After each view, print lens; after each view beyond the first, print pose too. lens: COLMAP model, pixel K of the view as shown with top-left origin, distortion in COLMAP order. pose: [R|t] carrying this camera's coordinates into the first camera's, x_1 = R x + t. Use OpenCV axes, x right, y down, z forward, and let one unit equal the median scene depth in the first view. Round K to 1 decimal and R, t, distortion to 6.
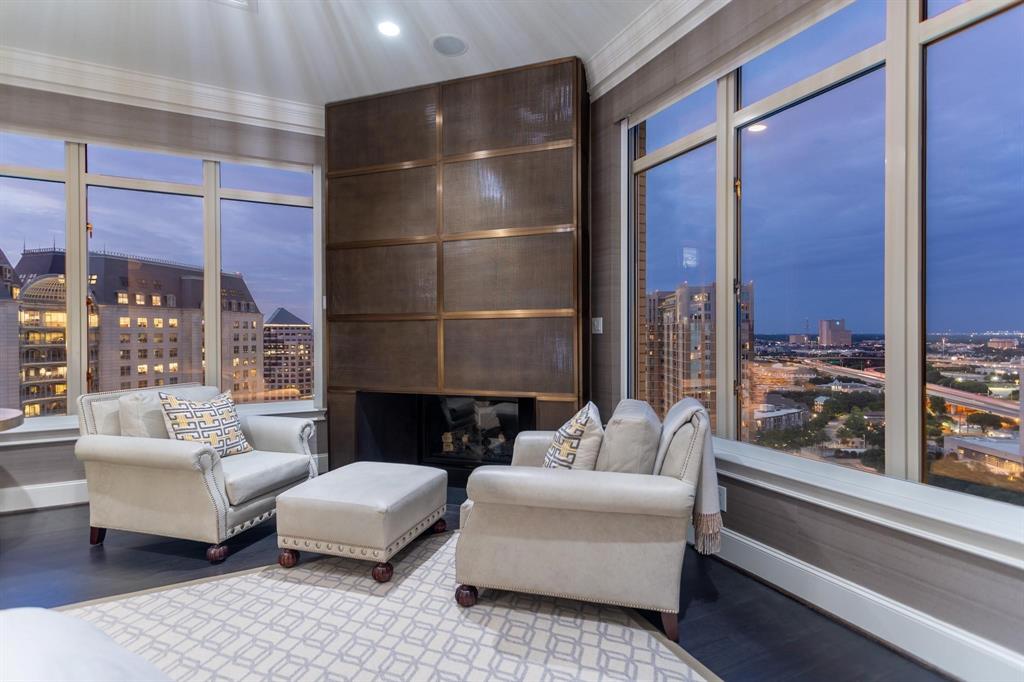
lens RADIAL K [[491.8, 0, 516.9], [0, 491.8, 335.5], [0, 0, 1]] dist [0.009728, -0.000144]
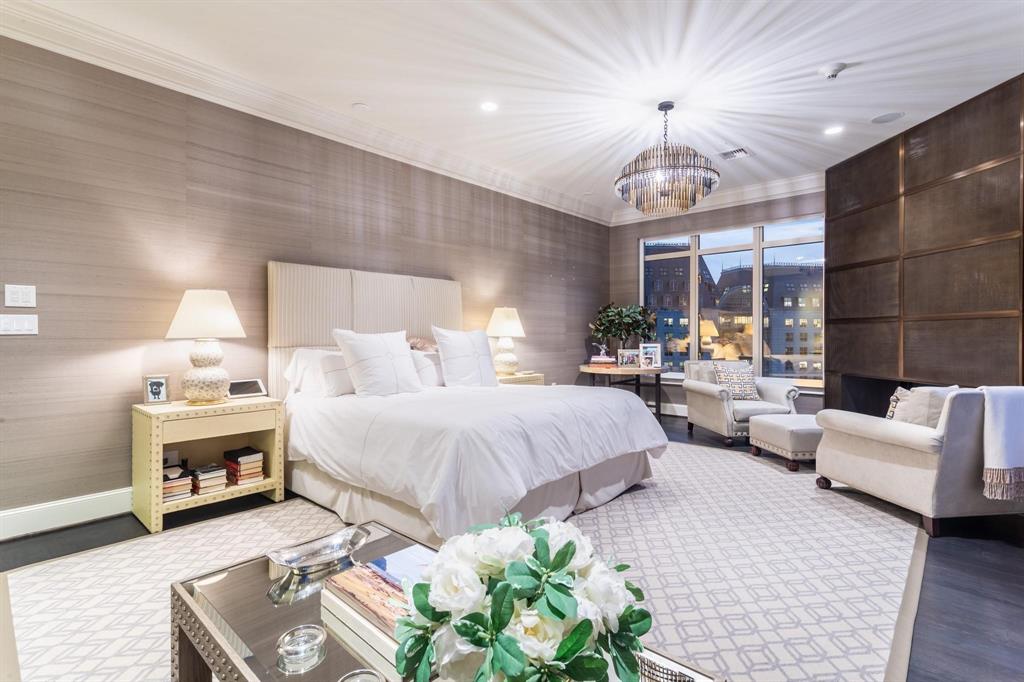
lens RADIAL K [[491.8, 0, 516.9], [0, 491.8, 335.5], [0, 0, 1]] dist [0.009728, -0.000144]
pose [[0.381742, 0.007008, -0.924242, 0.622765], [-0.006109, 0.999969, 0.005059, 0.003335], [0.924249, 0.003715, 0.381773, -0.378122]]
